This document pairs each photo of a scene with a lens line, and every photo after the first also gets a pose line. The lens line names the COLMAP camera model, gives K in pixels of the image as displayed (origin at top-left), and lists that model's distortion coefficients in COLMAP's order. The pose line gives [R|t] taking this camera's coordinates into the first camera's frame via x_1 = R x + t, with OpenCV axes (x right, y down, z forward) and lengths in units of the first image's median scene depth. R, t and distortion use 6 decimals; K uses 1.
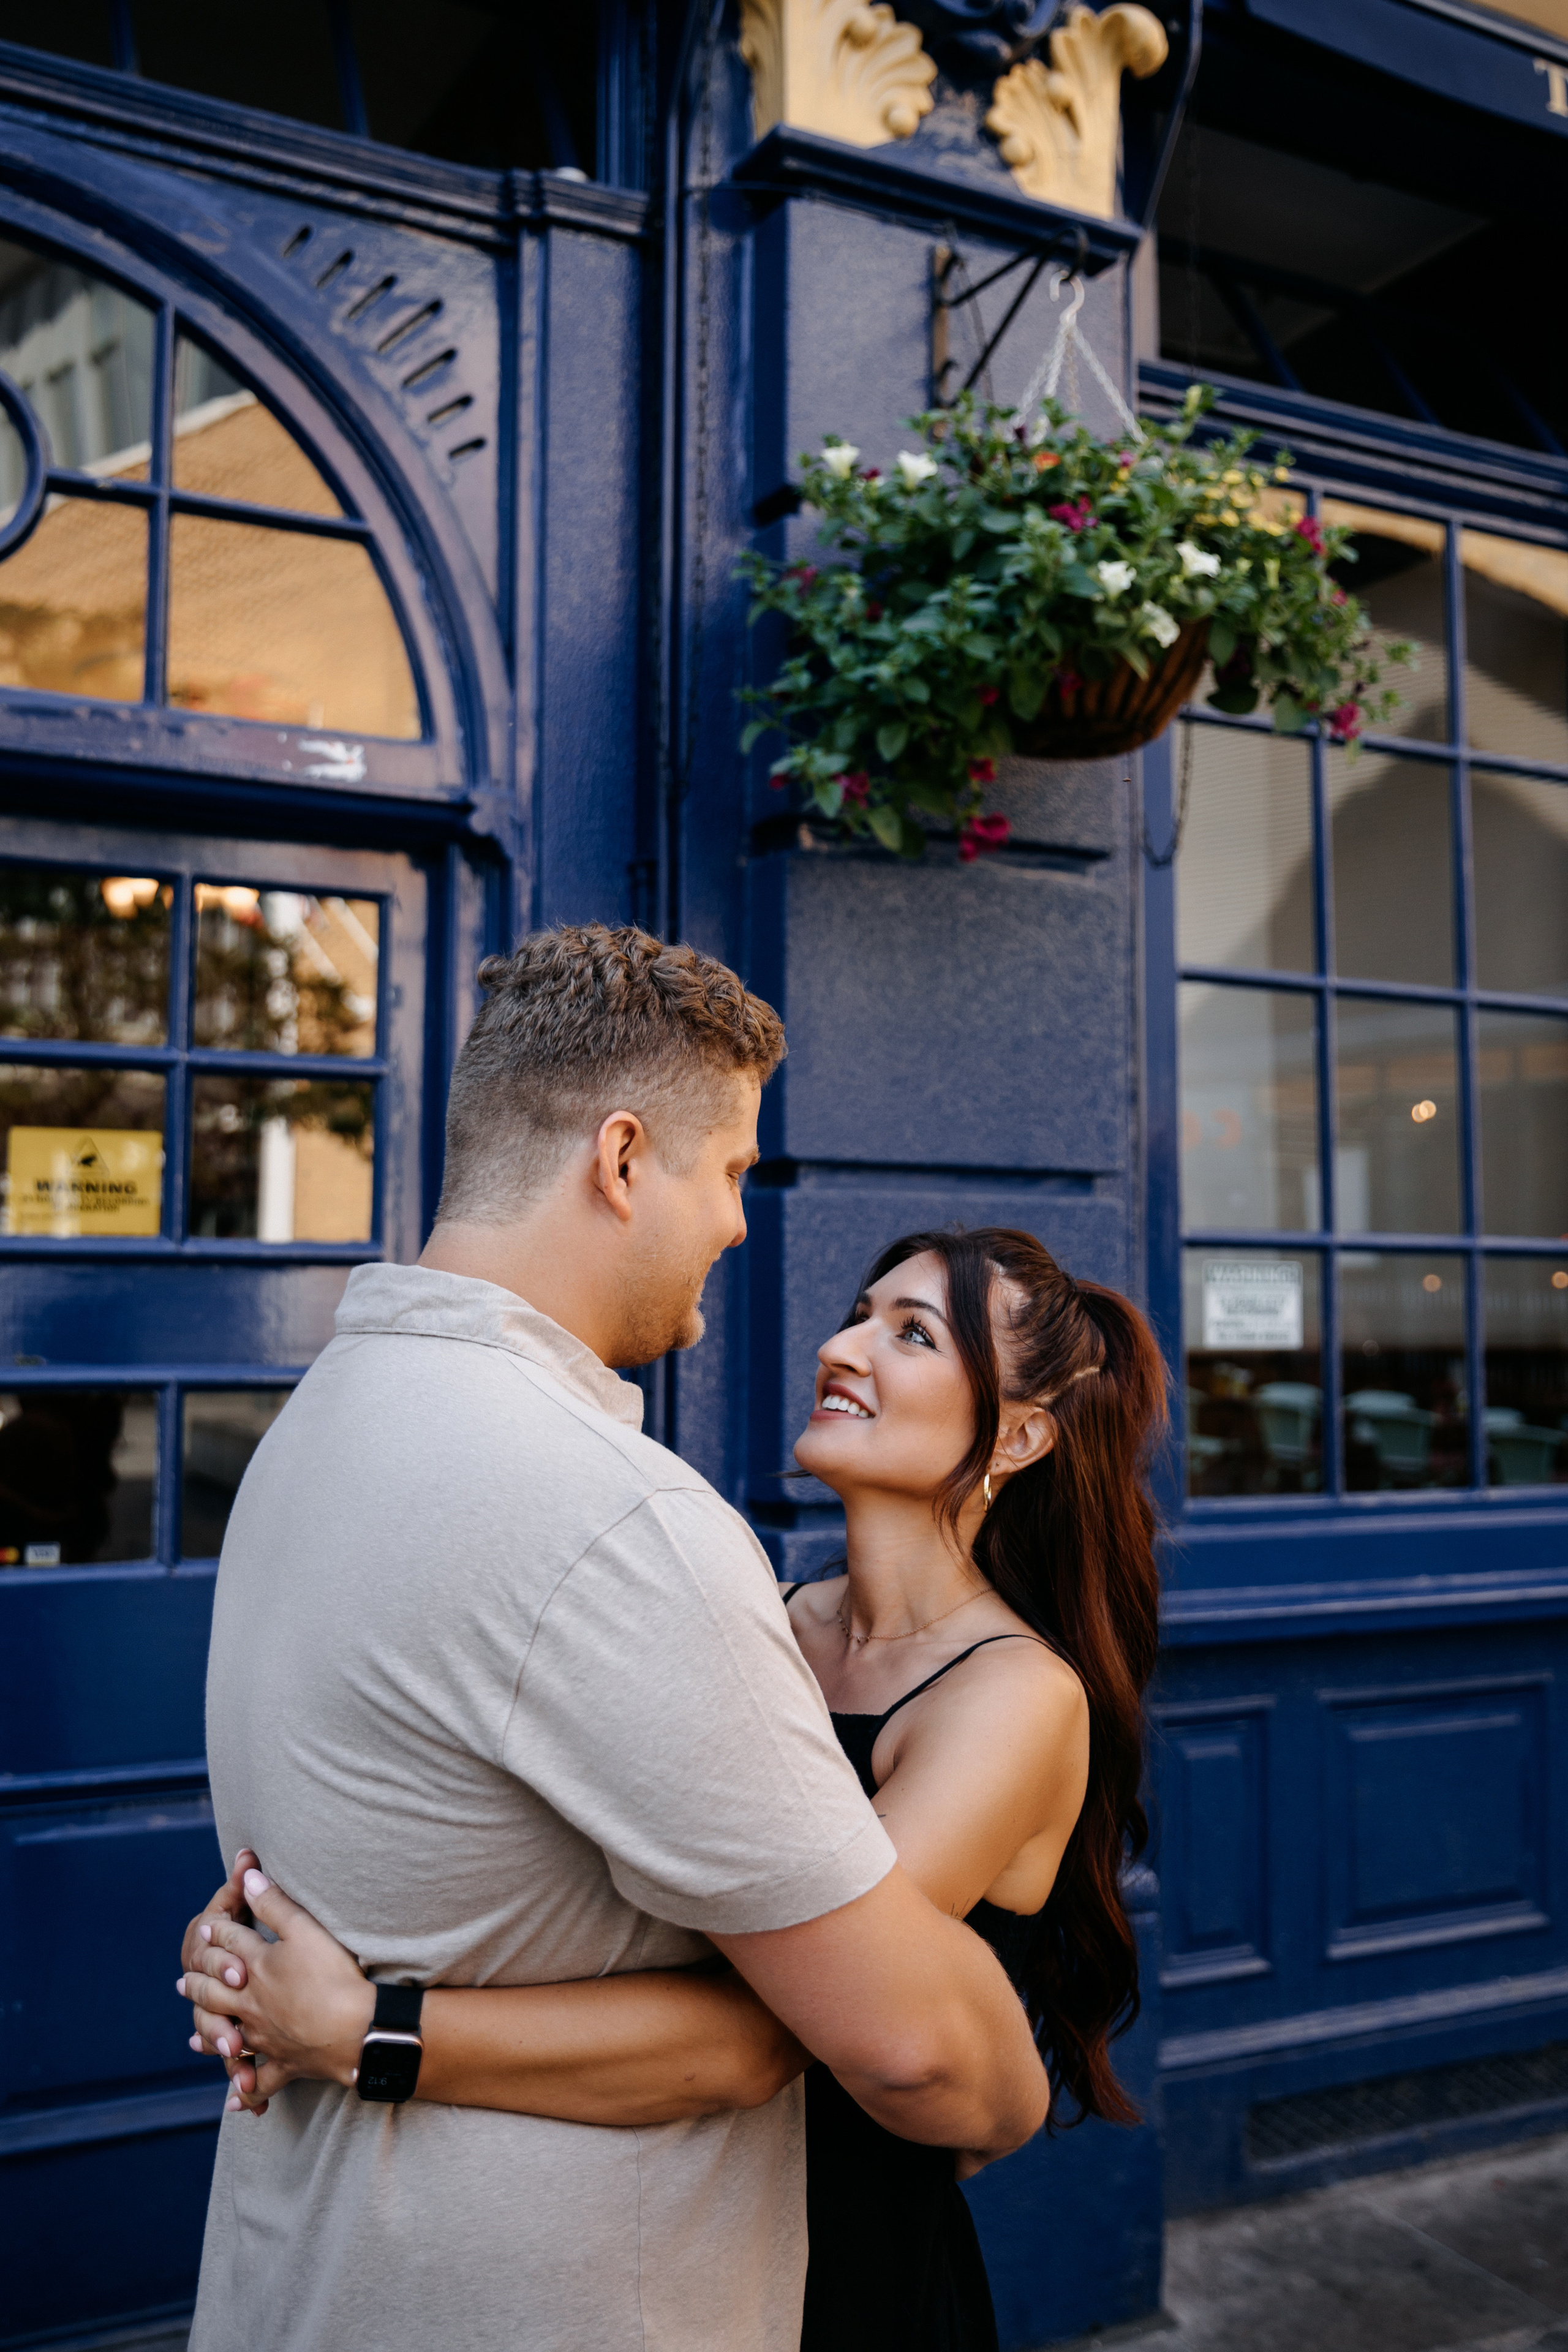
lens RADIAL K [[2534.9, 0, 801.1], [0, 2534.9, 1184.0], [0, 0, 1]] dist [-0.005750, 0.066197]
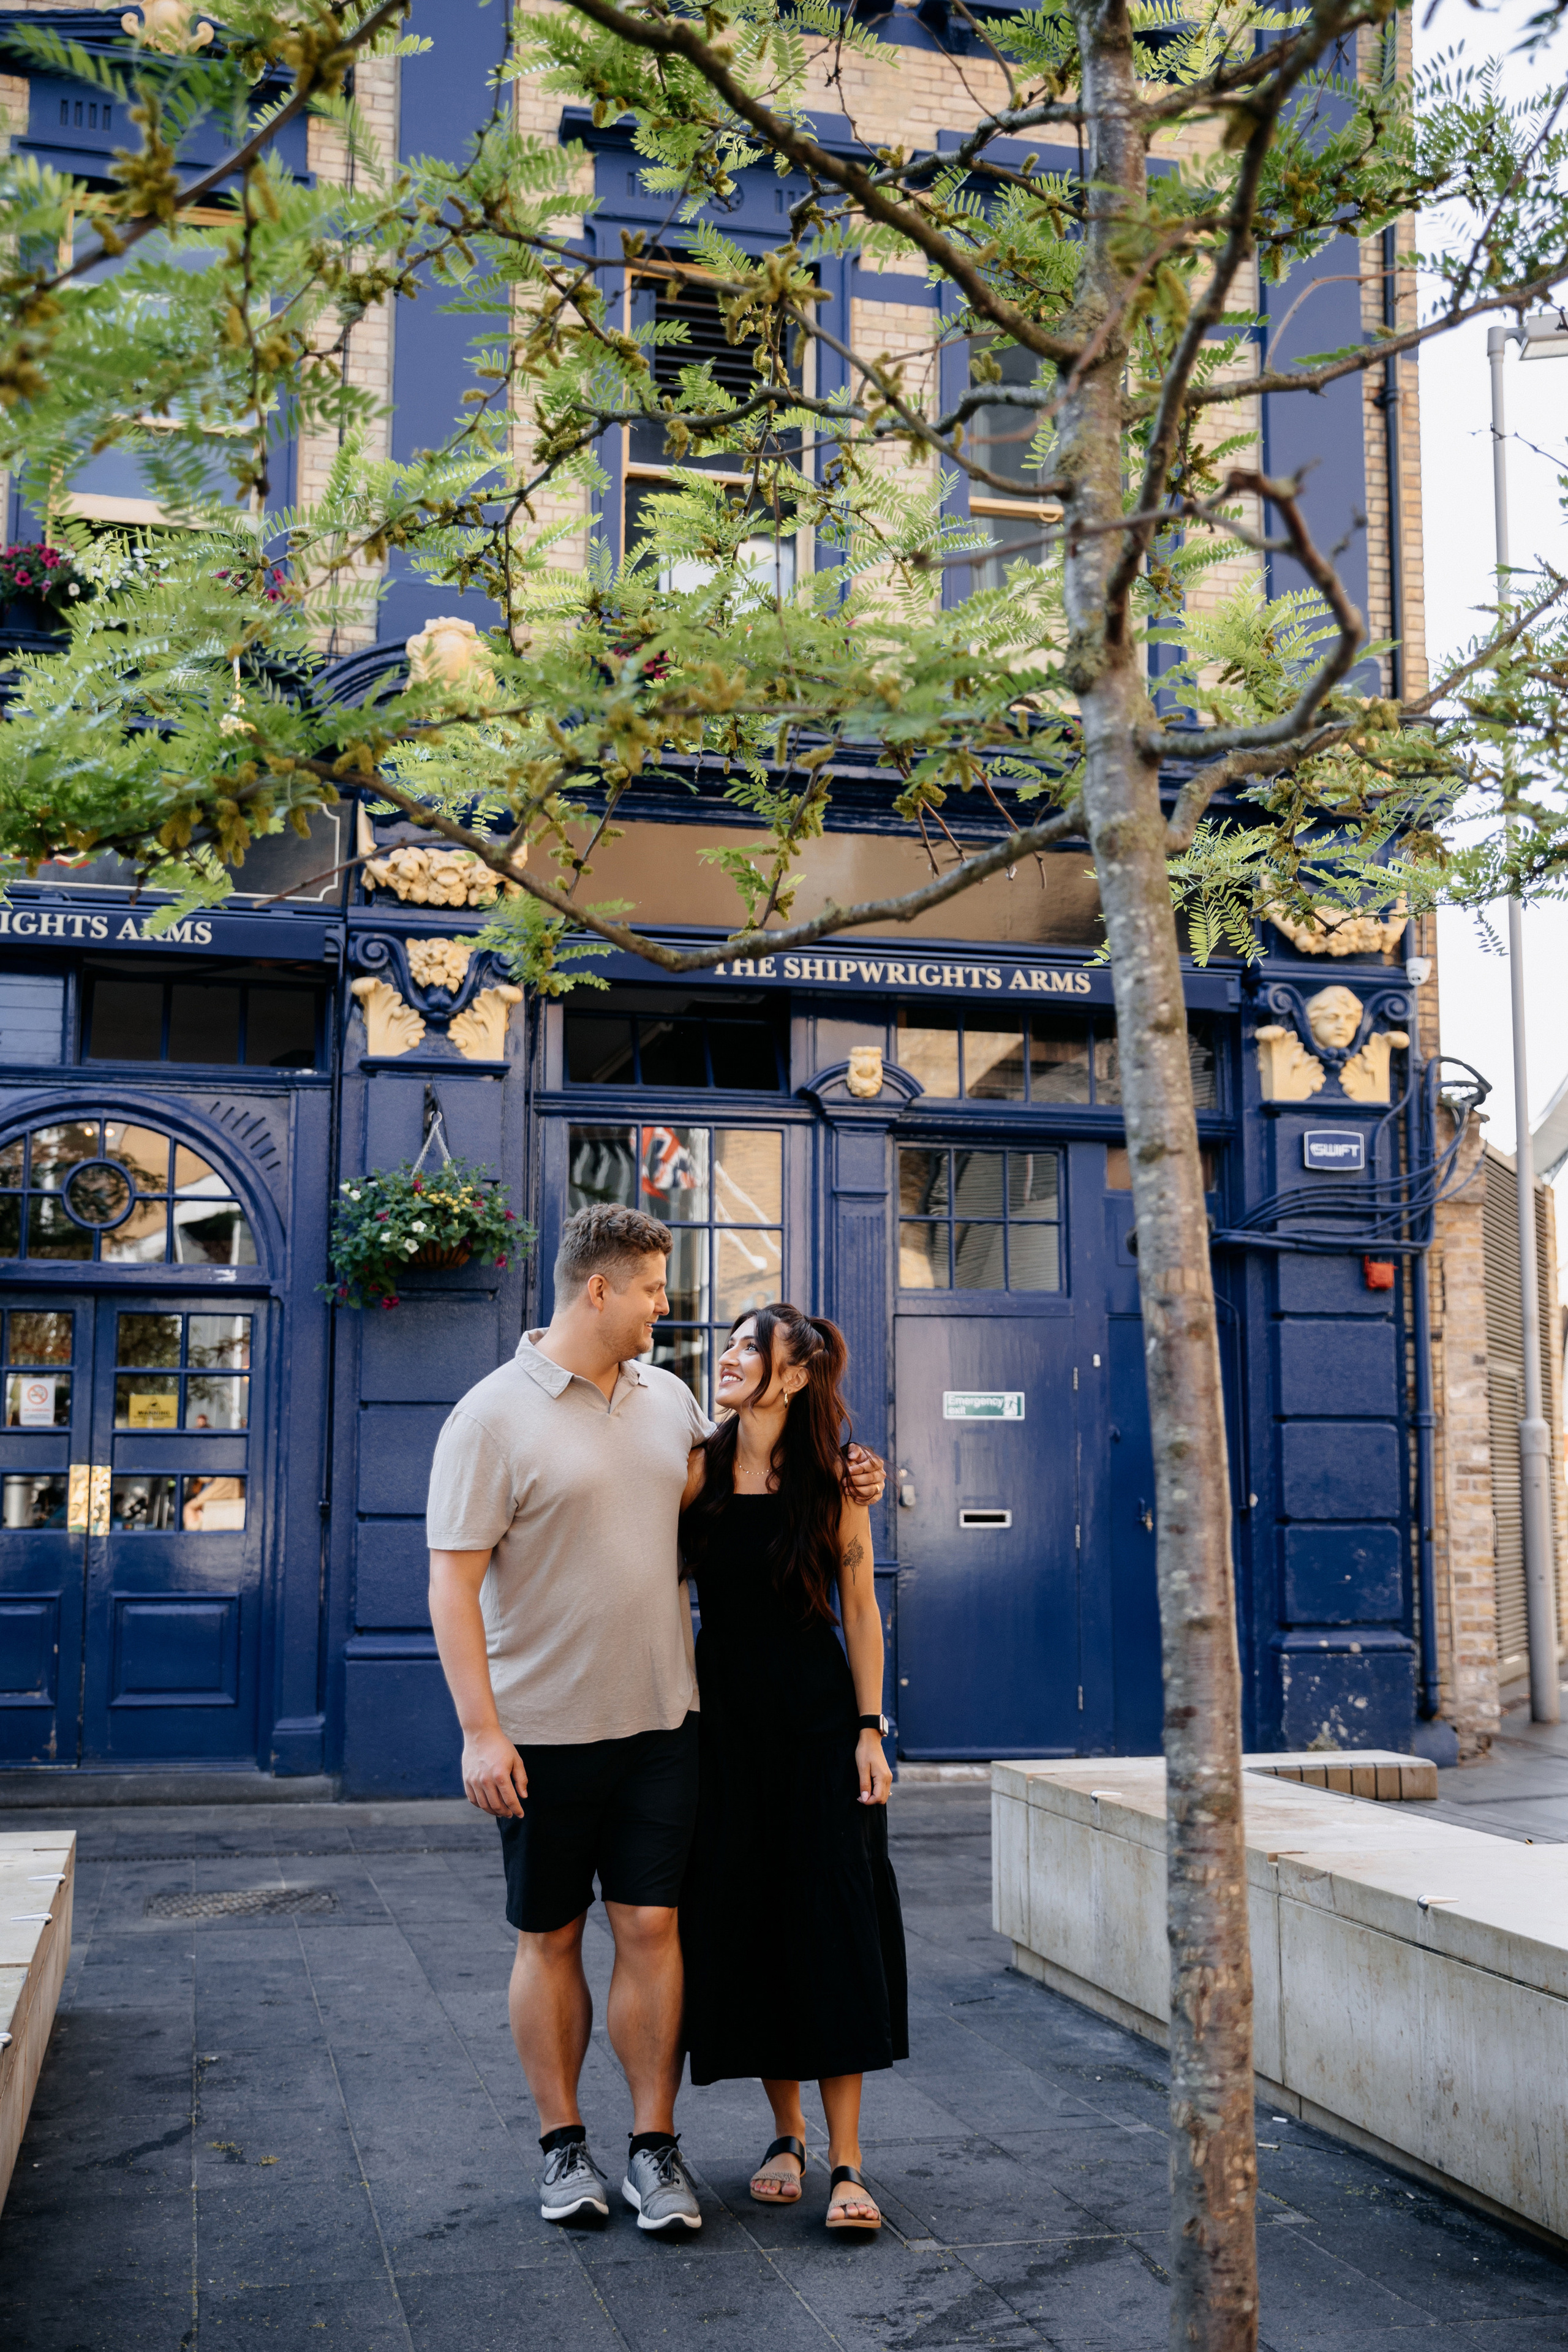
lens RADIAL K [[2534.9, 0, 801.1], [0, 2534.9, 1184.0], [0, 0, 1]] dist [-0.005750, 0.066197]
pose [[0.952035, -0.033666, -0.304131, 1.377740], [0.027683, 0.999329, -0.023964, -0.175095], [0.304734, 0.014395, 0.952329, -1.685953]]
